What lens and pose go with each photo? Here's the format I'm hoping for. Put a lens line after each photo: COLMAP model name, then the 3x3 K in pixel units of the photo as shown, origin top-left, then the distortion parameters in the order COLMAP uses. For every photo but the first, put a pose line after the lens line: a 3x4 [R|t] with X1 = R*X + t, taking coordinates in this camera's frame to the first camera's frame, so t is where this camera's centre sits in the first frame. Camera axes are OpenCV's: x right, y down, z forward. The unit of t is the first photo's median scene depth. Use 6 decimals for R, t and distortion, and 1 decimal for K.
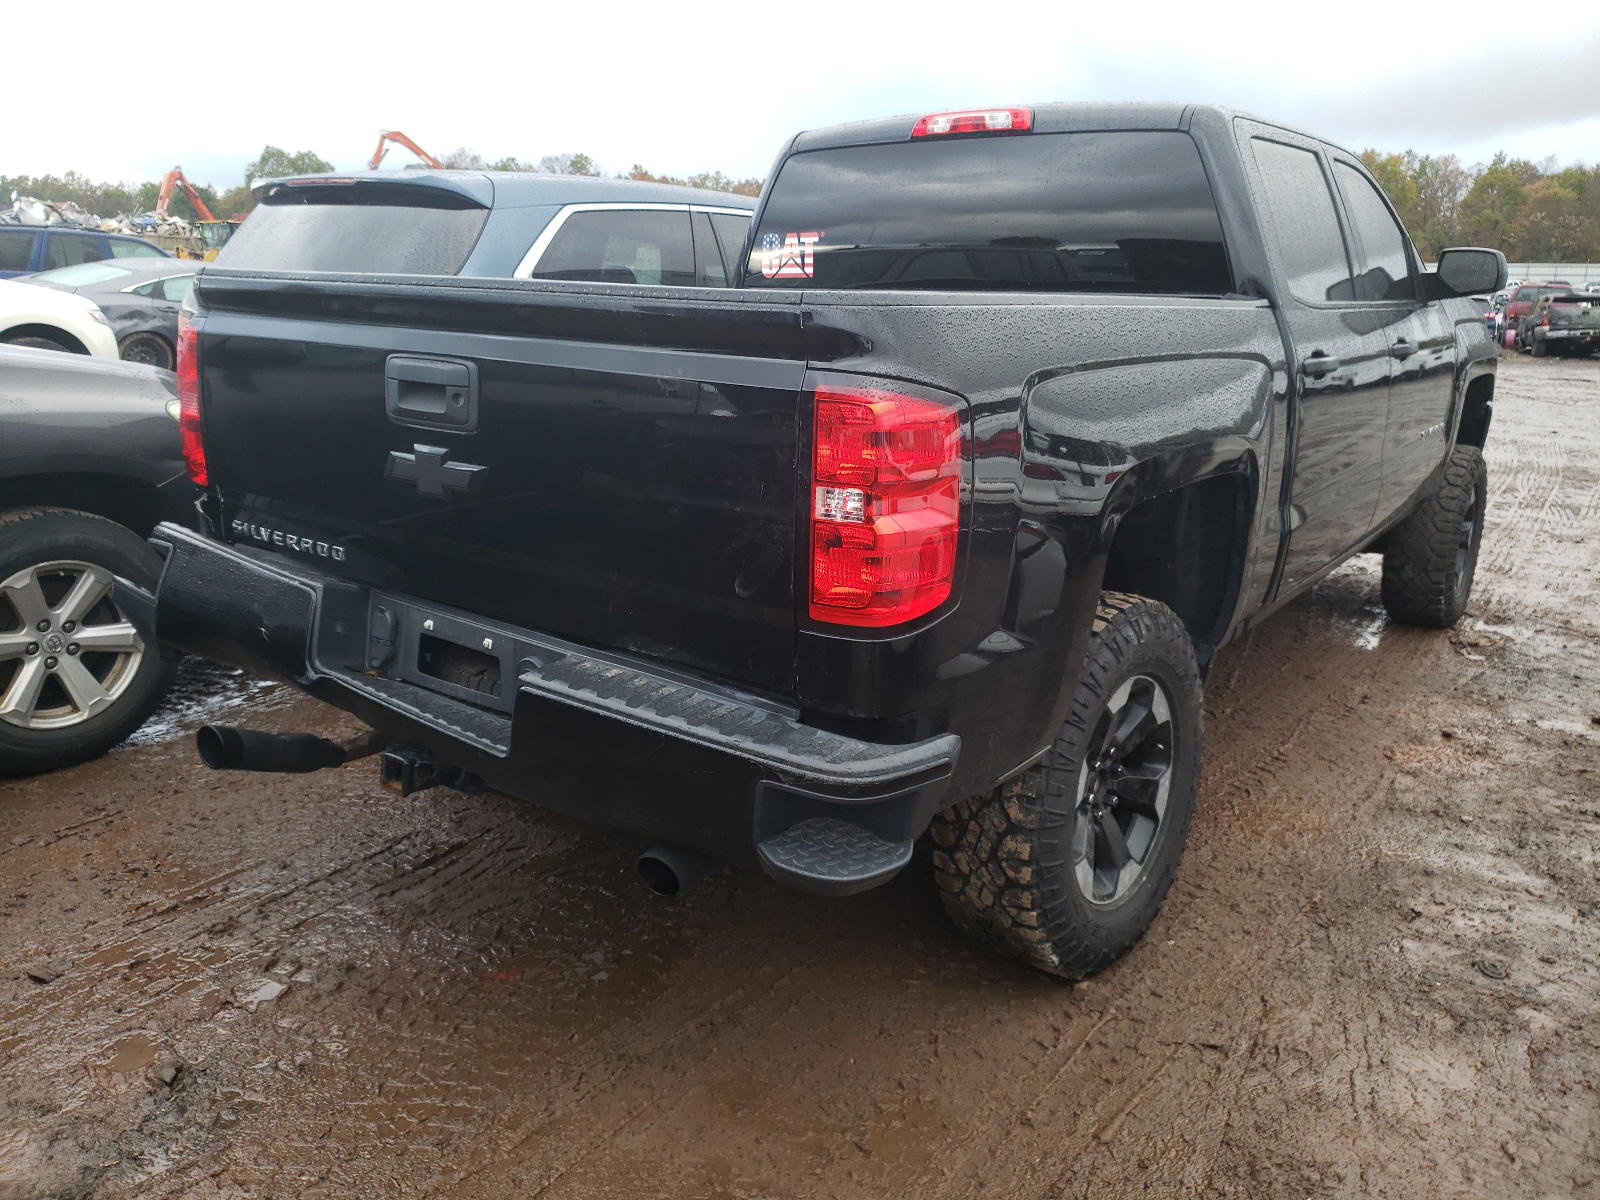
lens RADIAL K [[1312.6, 0, 800.0], [0, 1312.6, 600.0], [0, 0, 1]] dist [-0.057936, 0.101129]
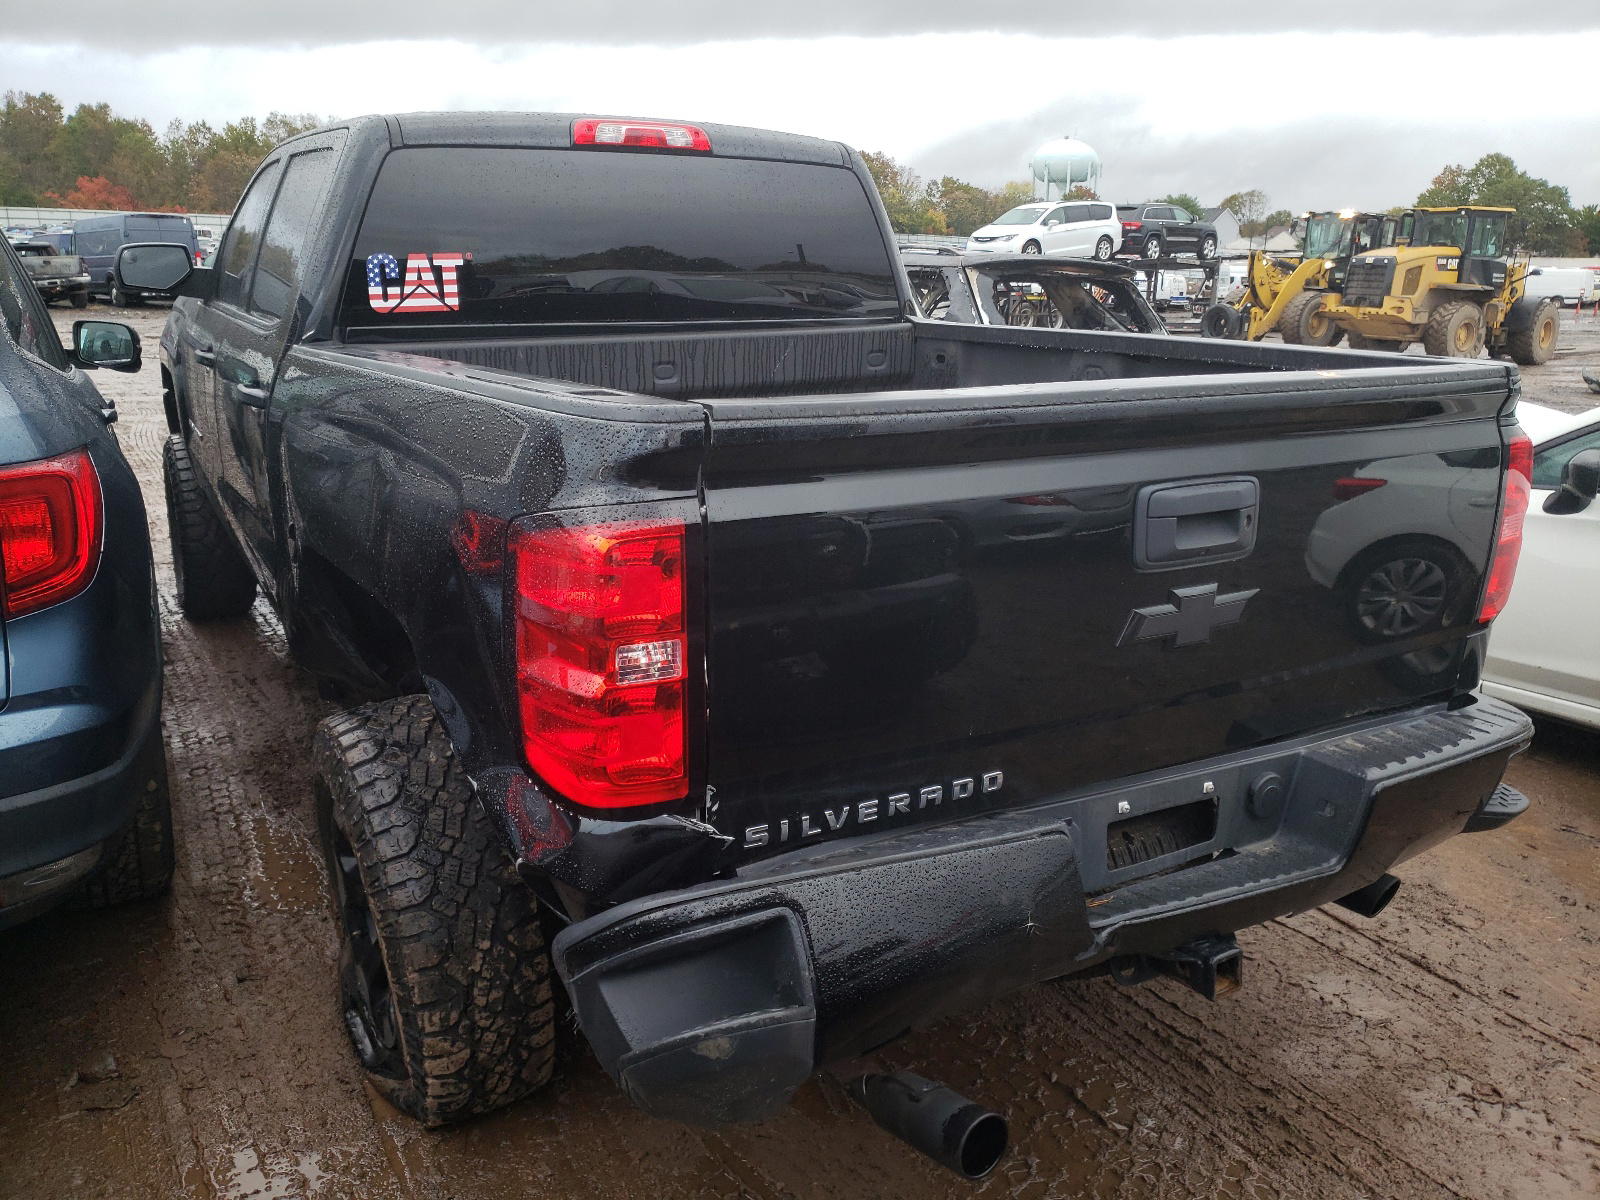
lens RADIAL K [[1312.6, 0, 800.0], [0, 1312.6, 600.0], [0, 0, 1]] dist [-0.057936, 0.101129]
pose [[0.346797, -0.251483, 0.903597, -0.999185], [0.204058, 0.960539, 0.189014, -0.282974], [-0.915474, 0.118837, 0.384429, 0.815951]]
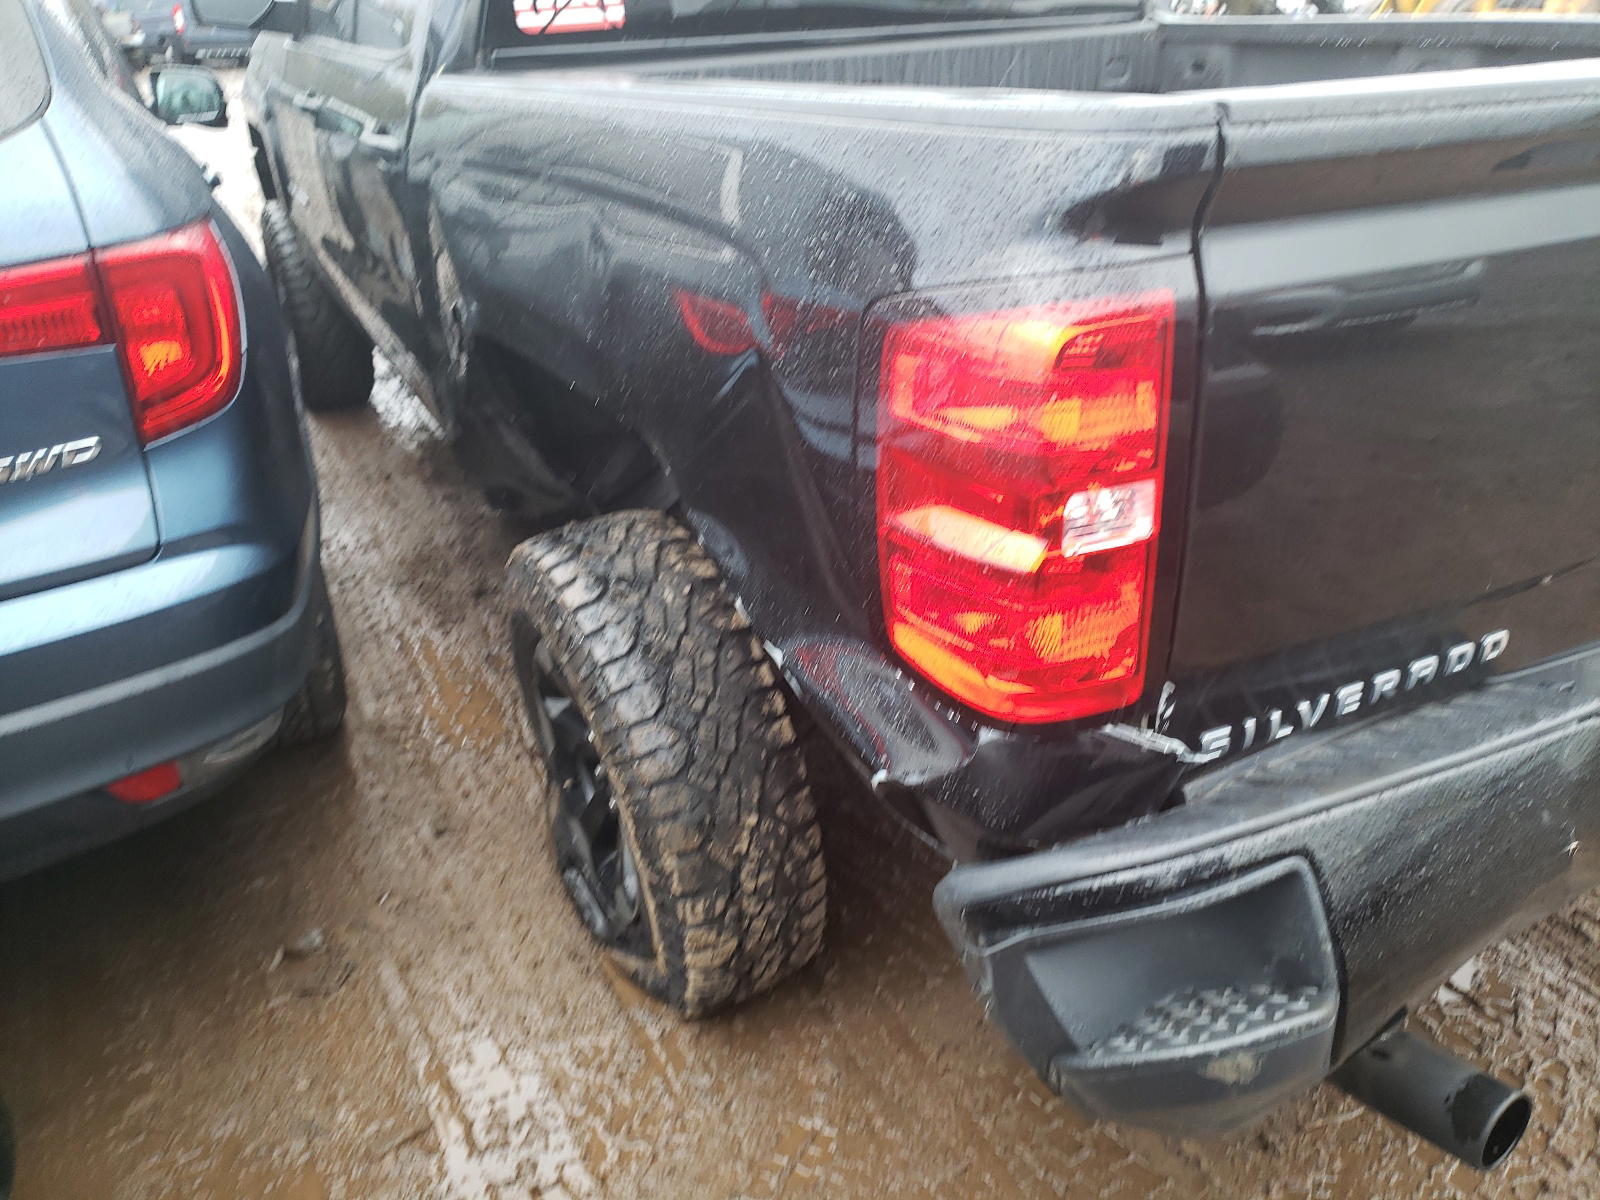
lens RADIAL K [[1308.8, 0, 800.0], [0, 1308.8, 600.0], [0, 0, 1]] dist [-0.010750, -0.017988]
pose [[0.390855, -0.422960, 0.817519, -0.873217], [0.244671, 0.903959, 0.350705, -0.298838], [-0.887338, 0.062949, 0.456803, 1.007962]]
